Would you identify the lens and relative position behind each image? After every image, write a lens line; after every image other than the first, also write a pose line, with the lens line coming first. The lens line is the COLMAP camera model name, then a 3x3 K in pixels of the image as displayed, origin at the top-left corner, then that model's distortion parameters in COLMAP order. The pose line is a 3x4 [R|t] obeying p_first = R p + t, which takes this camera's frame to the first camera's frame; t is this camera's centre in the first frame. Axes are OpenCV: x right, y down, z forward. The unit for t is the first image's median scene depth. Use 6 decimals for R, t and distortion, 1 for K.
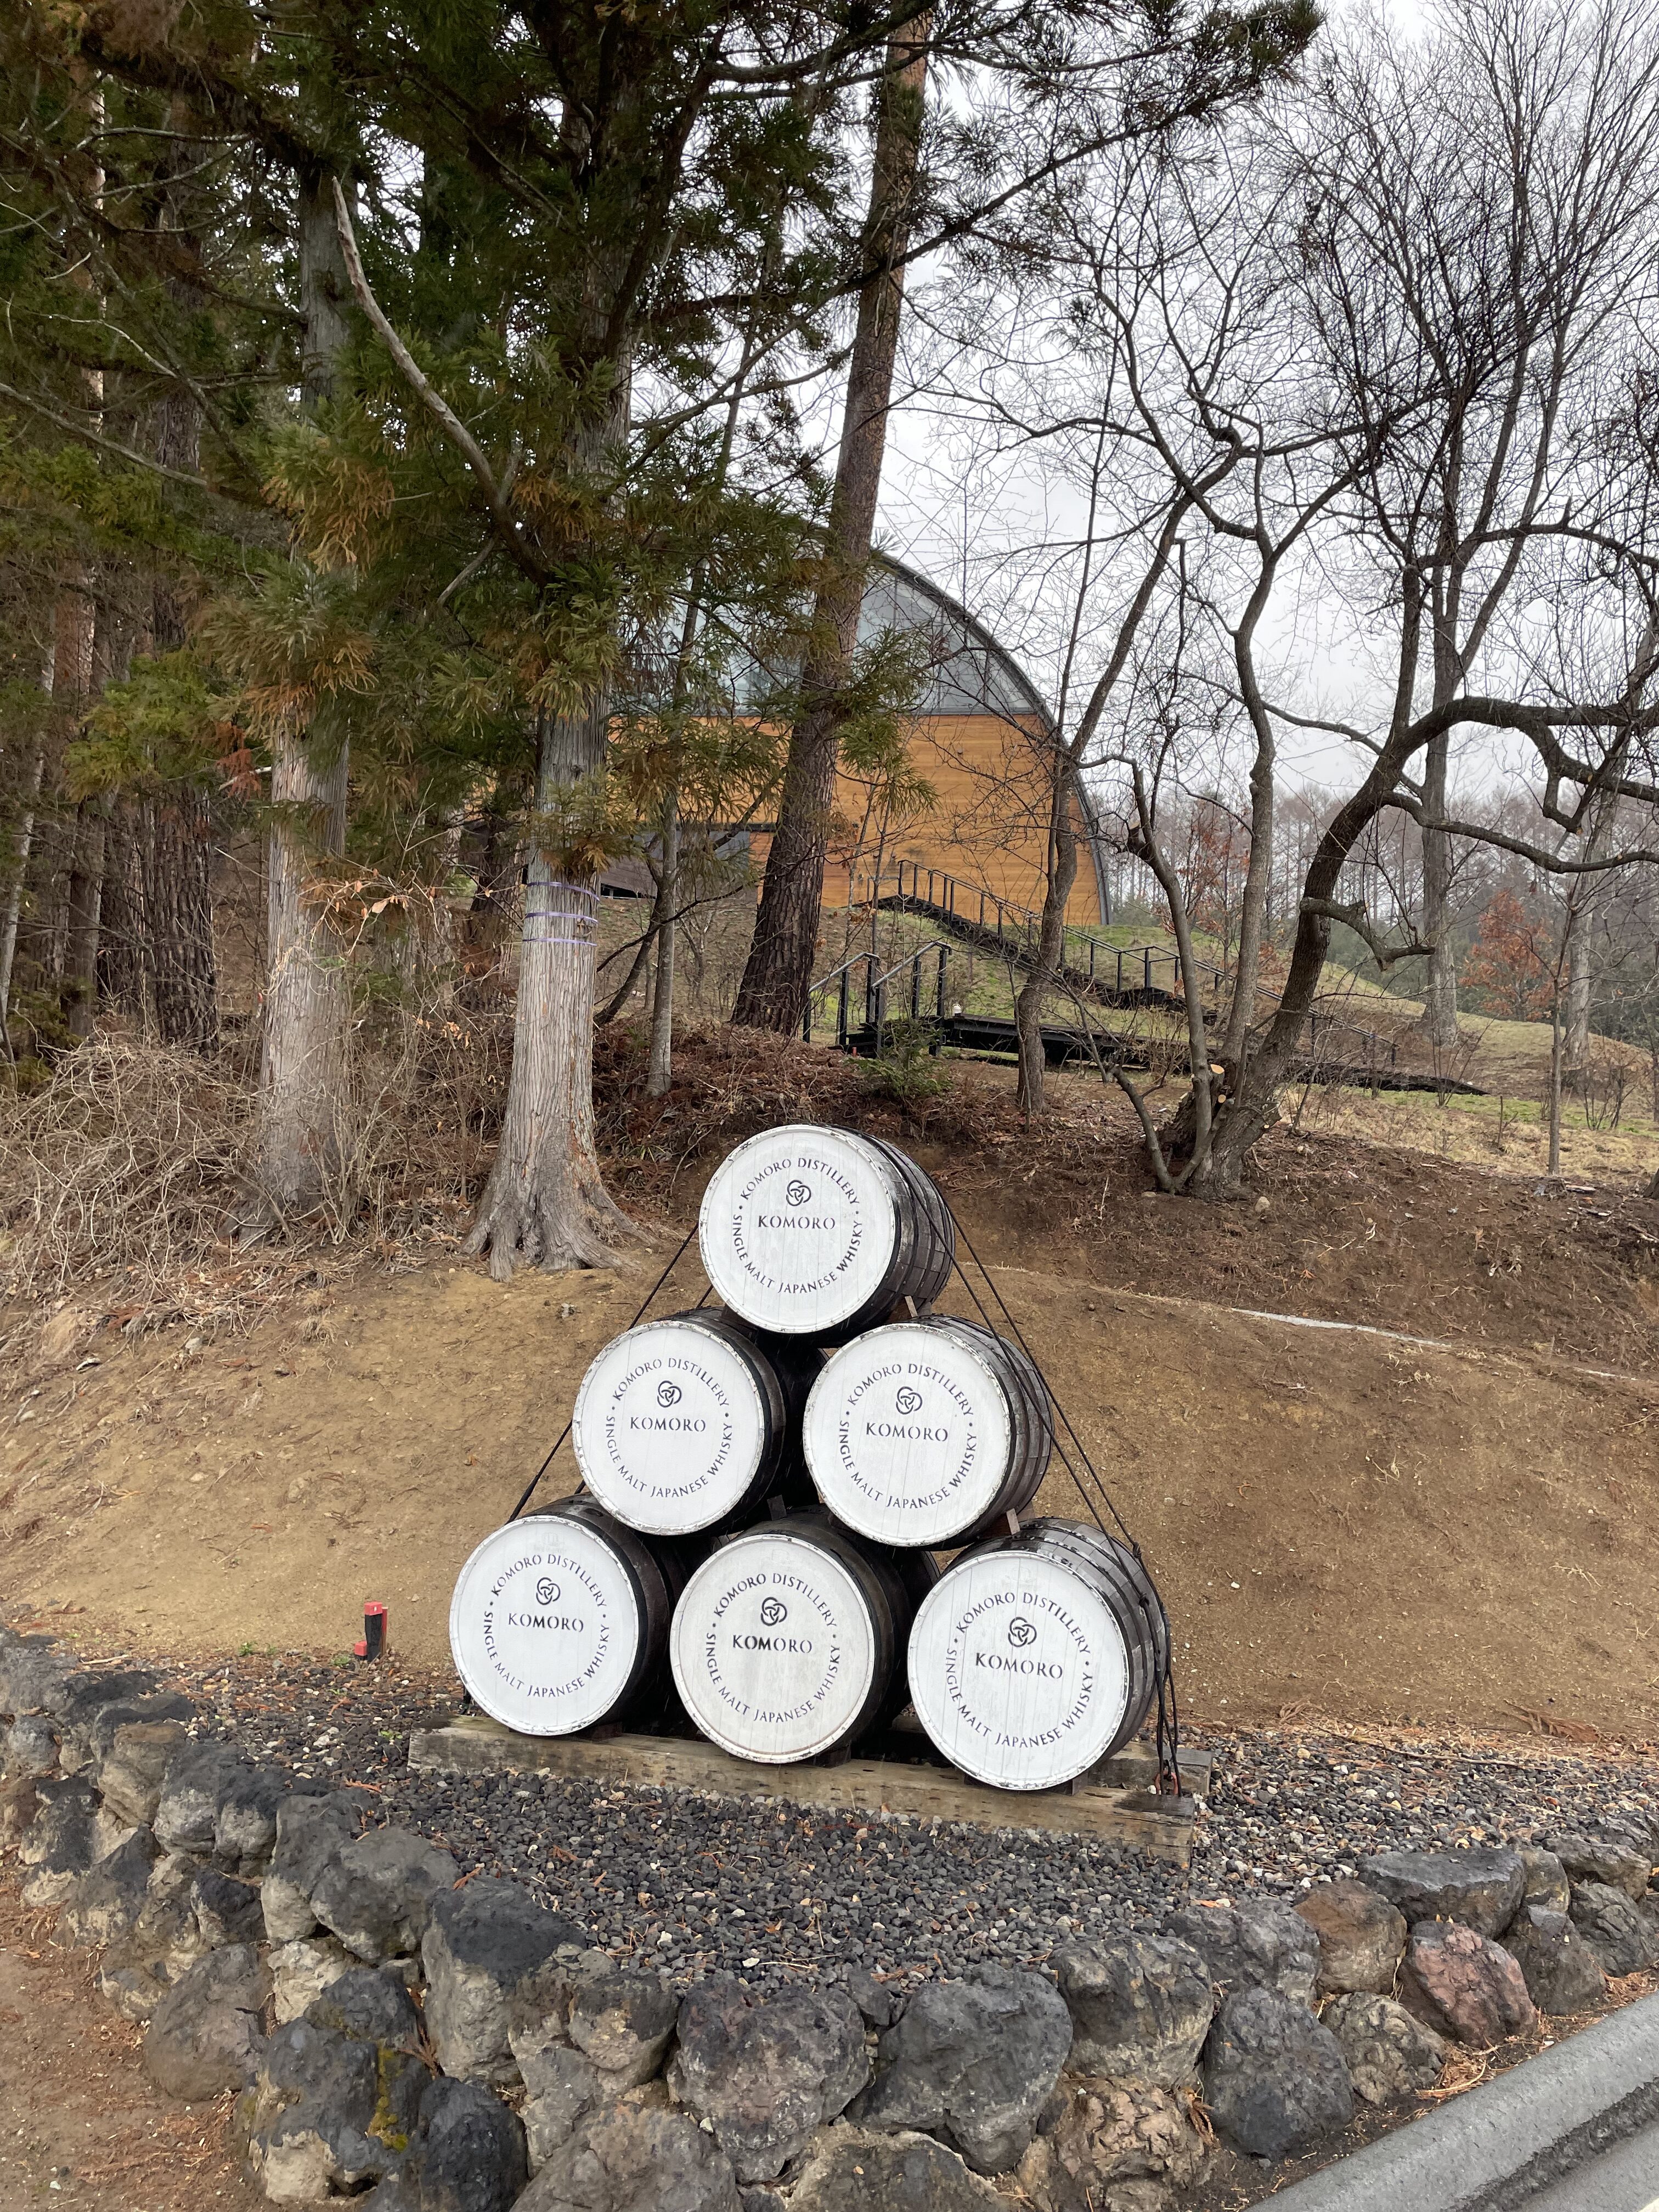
lens RADIAL K [[1654.0, 0, 829.5], [0, 1654.0, 1106.0], [0, 0, 1]] dist [0.099776, -0.124011]
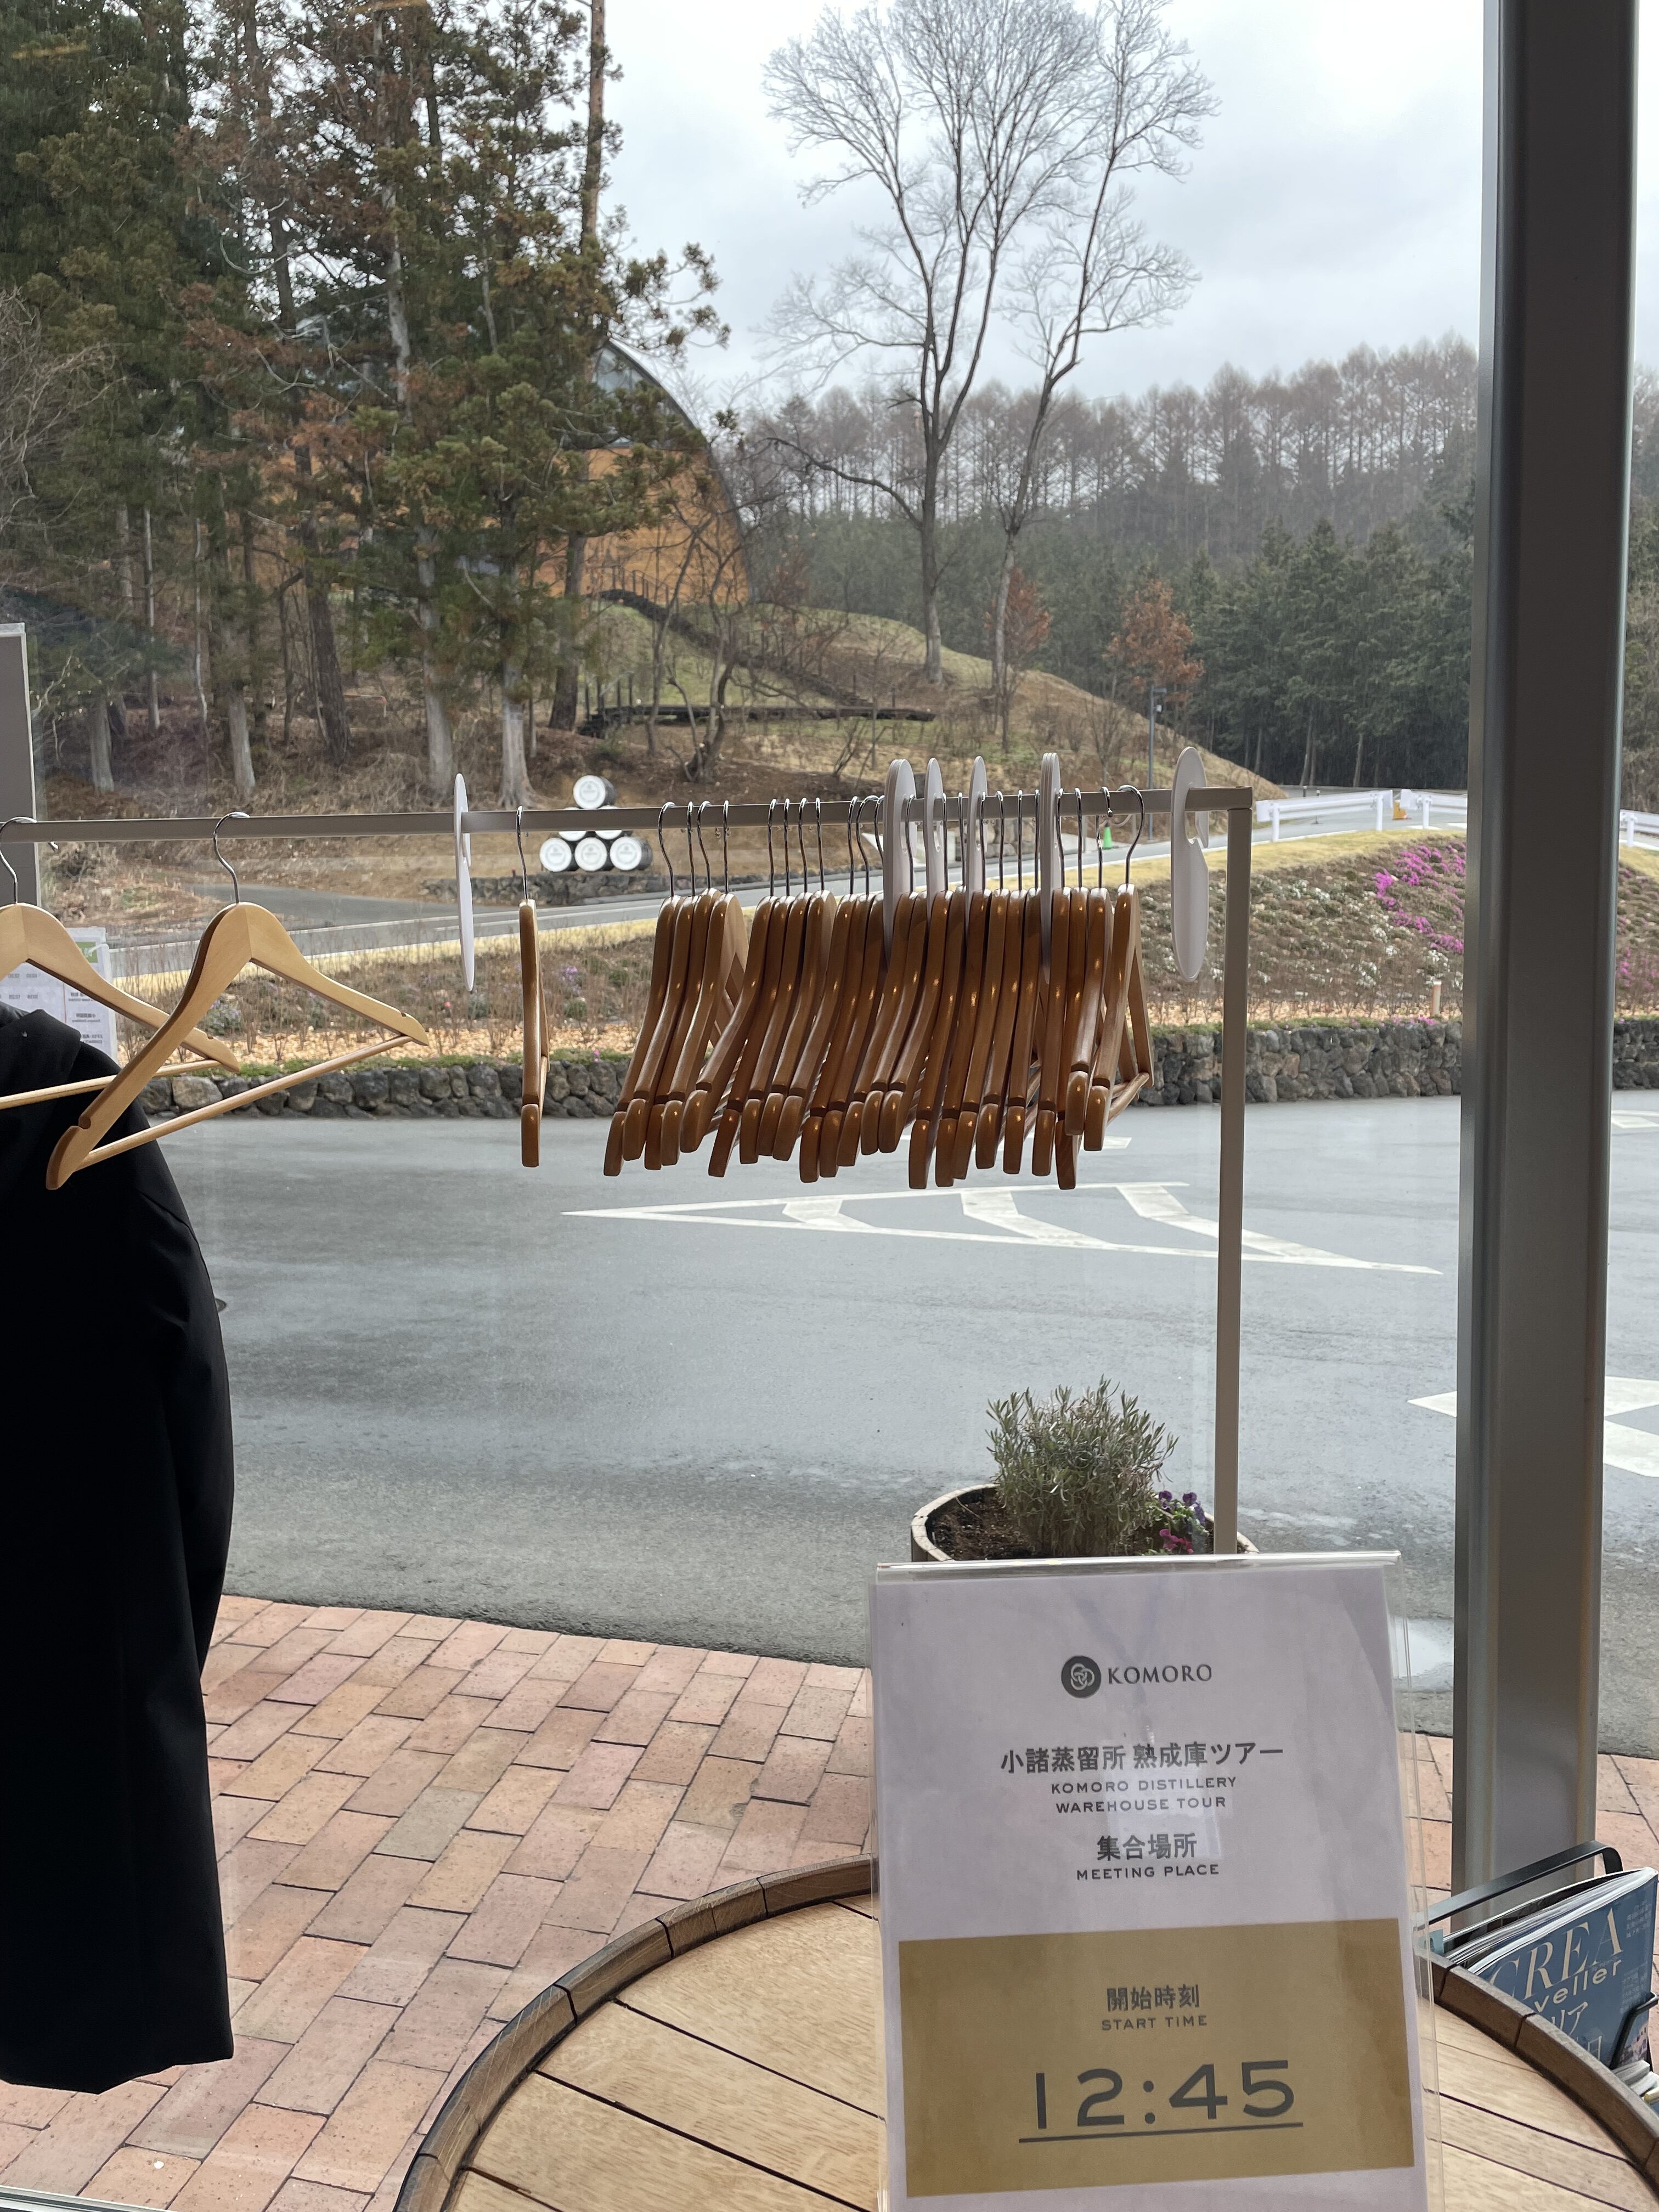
lens RADIAL K [[1654.0, 0, 829.5], [0, 1654.0, 1106.0], [0, 0, 1]] dist [0.099776, -0.124011]
pose [[0.987952, -0.069661, 0.138199, -0.030459], [0.033845, 0.968605, 0.246290, -0.122594], [-0.151017, -0.238645, 0.959293, -2.253751]]
